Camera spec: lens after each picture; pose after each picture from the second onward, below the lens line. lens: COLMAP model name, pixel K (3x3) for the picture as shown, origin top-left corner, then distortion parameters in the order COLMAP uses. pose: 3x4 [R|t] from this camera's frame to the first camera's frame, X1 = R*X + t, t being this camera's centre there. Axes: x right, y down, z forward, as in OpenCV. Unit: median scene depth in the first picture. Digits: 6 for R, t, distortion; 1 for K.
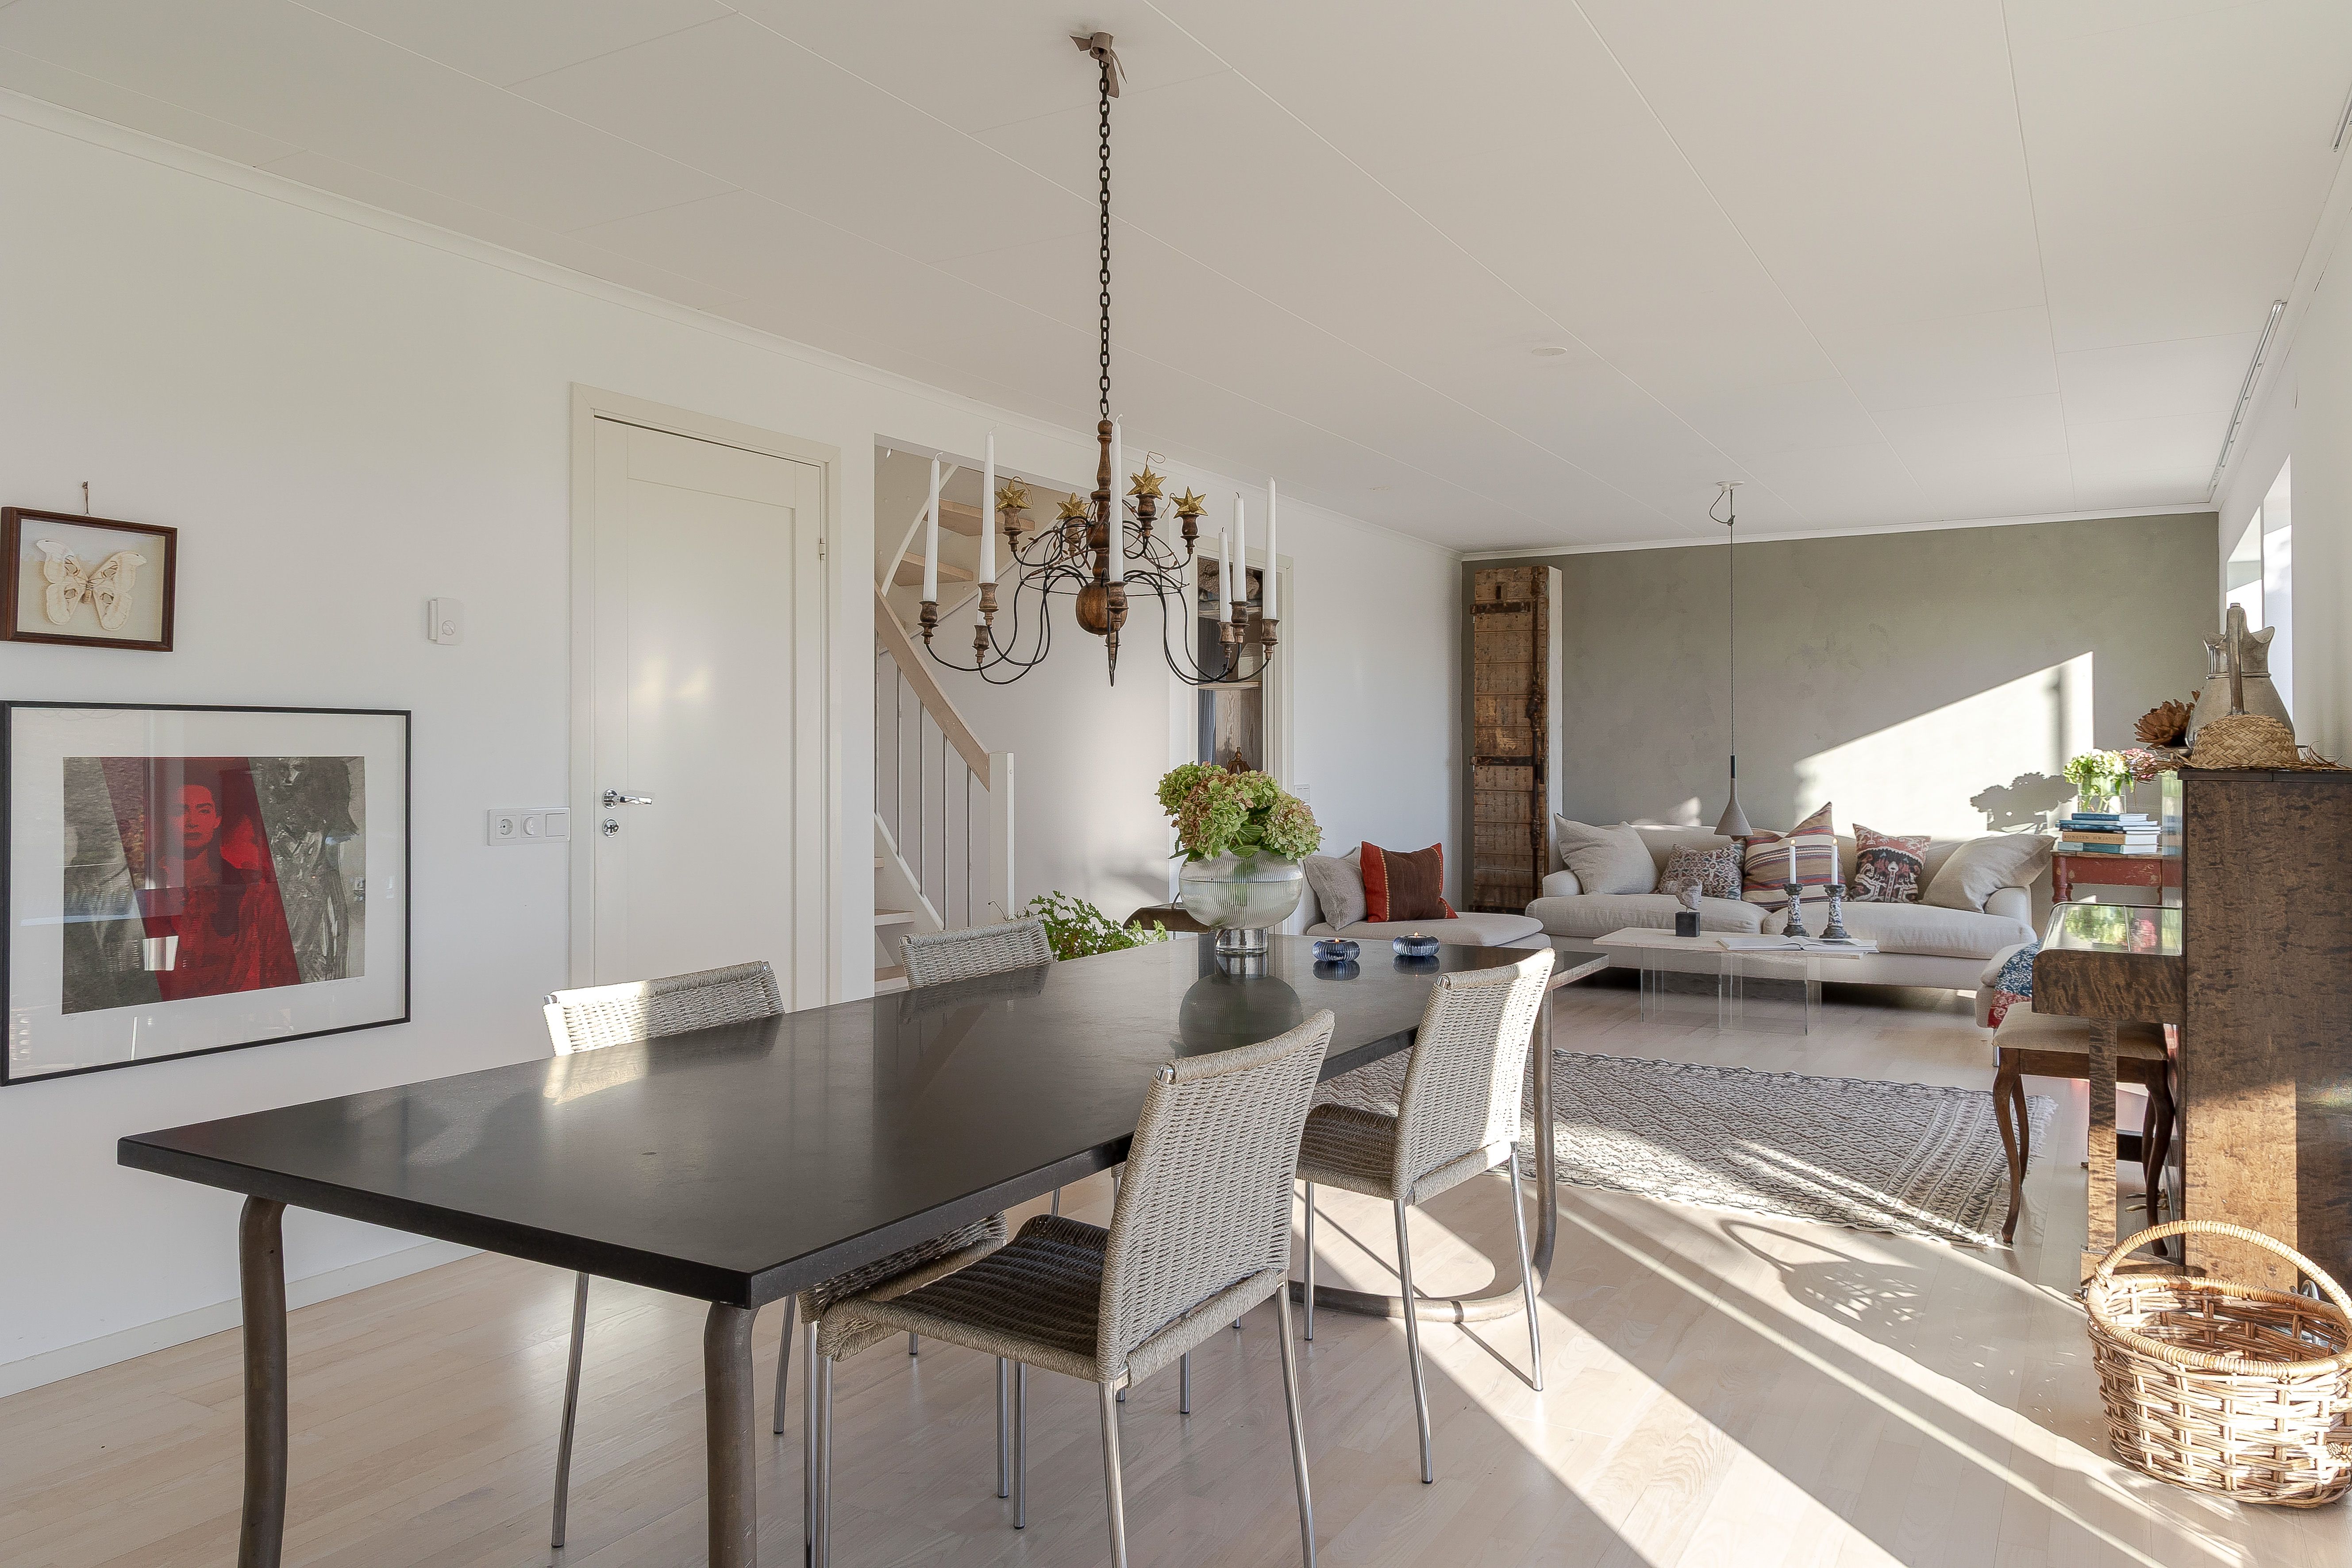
lens RADIAL K [[1607.4, 0, 1186.6], [0, 1607.4, 734.2], [0, 0, 1]] dist [-0.001495, -0.000269]
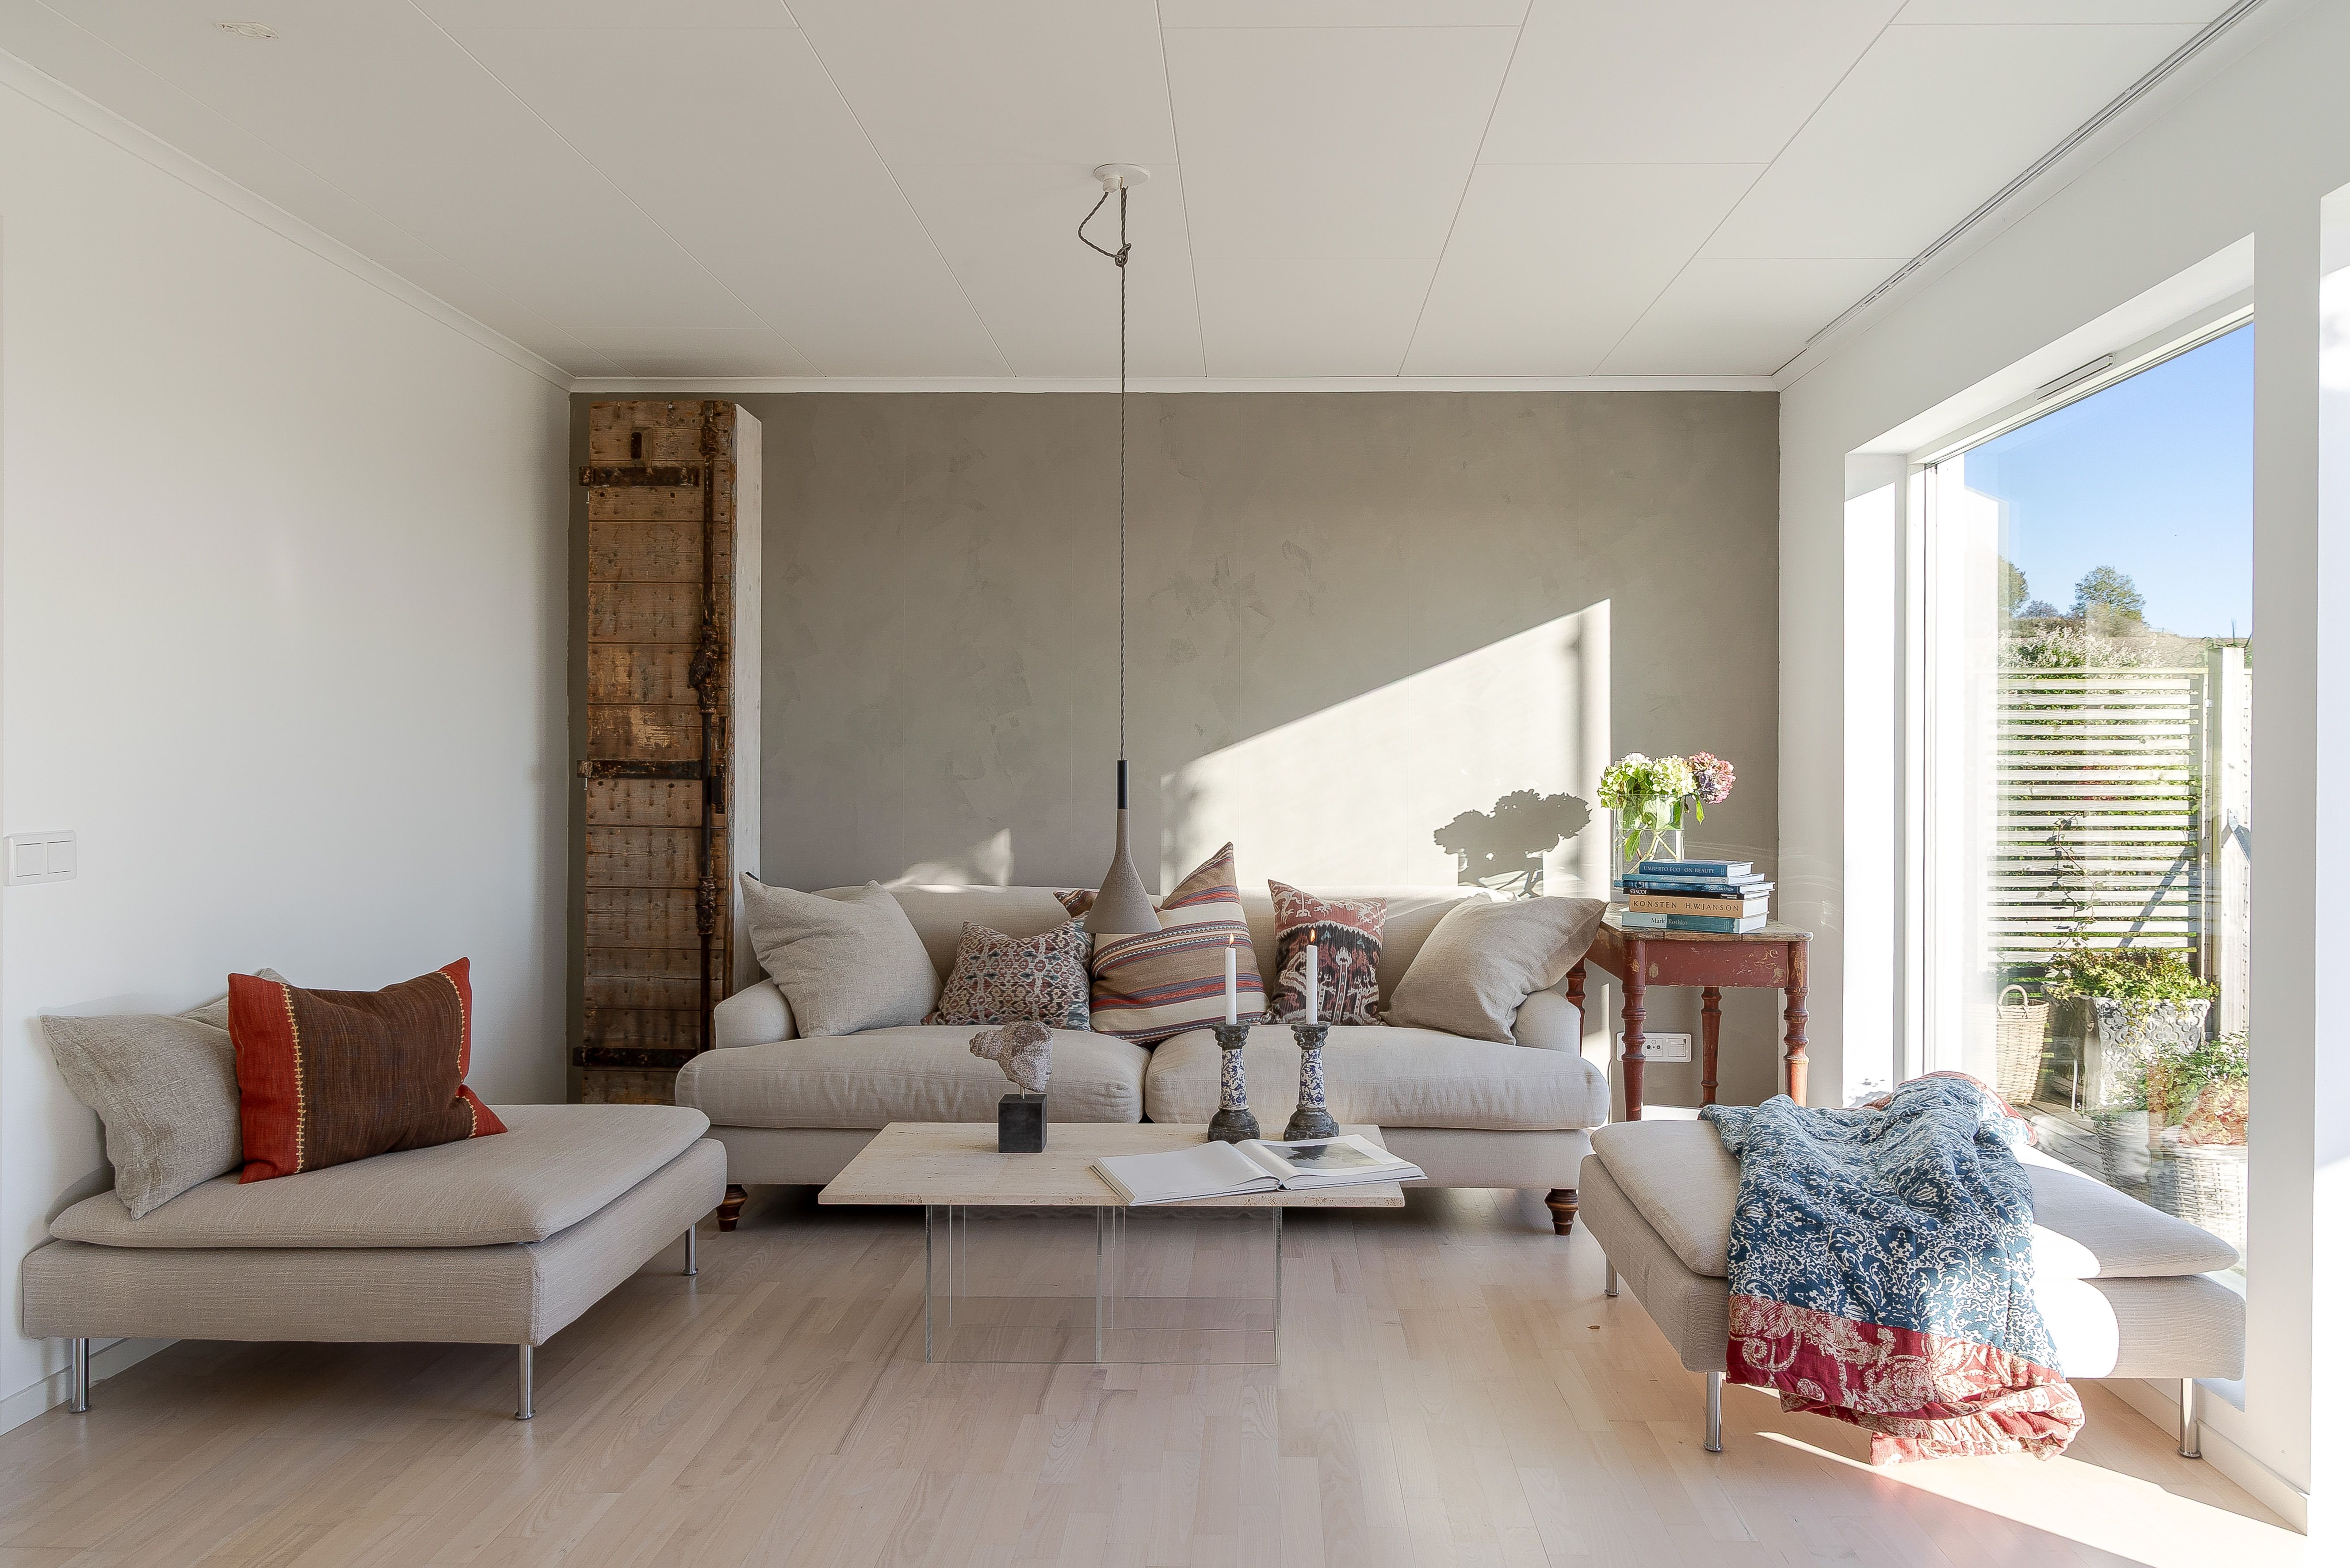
lens RADIAL K [[1591.7, 0, 1241.4], [0, 1591.7, 767.3], [0, 0, 1]] dist [0.002729, 0.000590]
pose [[0.872017, 0.002332, 0.489471, 0.124323], [-0.010552, 0.999846, 0.014035, 0.007150], [-0.489363, -0.017403, 0.871907, 0.500481]]
